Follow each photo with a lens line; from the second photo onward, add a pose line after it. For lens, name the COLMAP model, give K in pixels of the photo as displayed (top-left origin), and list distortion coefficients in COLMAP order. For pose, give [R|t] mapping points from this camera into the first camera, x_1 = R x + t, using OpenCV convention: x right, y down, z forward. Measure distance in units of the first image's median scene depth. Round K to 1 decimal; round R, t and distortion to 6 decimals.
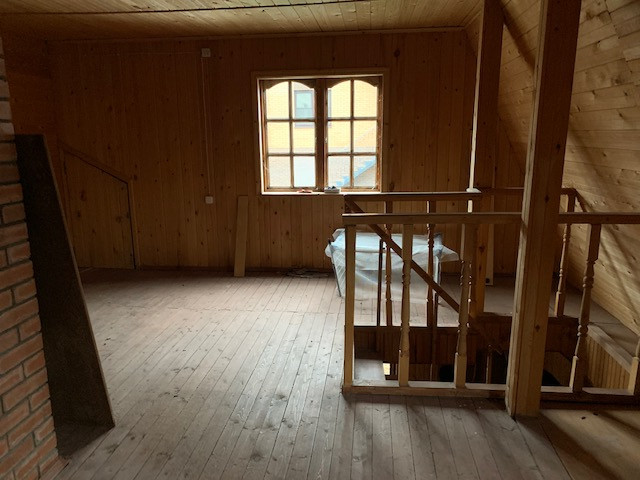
lens RADIAL K [[484.6, 0, 320.9], [0, 484.6, 242.2], [0, 0, 1]] dist [0.043039, -0.042188]
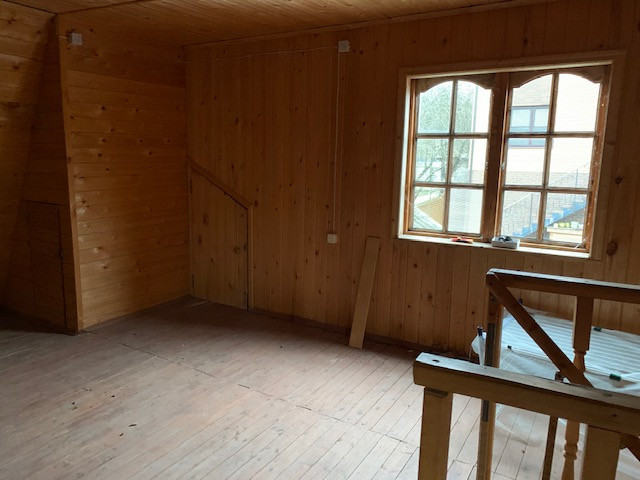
lens RADIAL K [[484.6, 0, 317.4], [0, 484.6, 240.4], [0, 0, 1]] dist [0.043039, -0.042188]
pose [[0.906232, 0.099036, -0.411018, 0.064041], [-0.116265, 0.993072, -0.017064, -0.069528], [0.406480, 0.063251, 0.911468, 0.300977]]
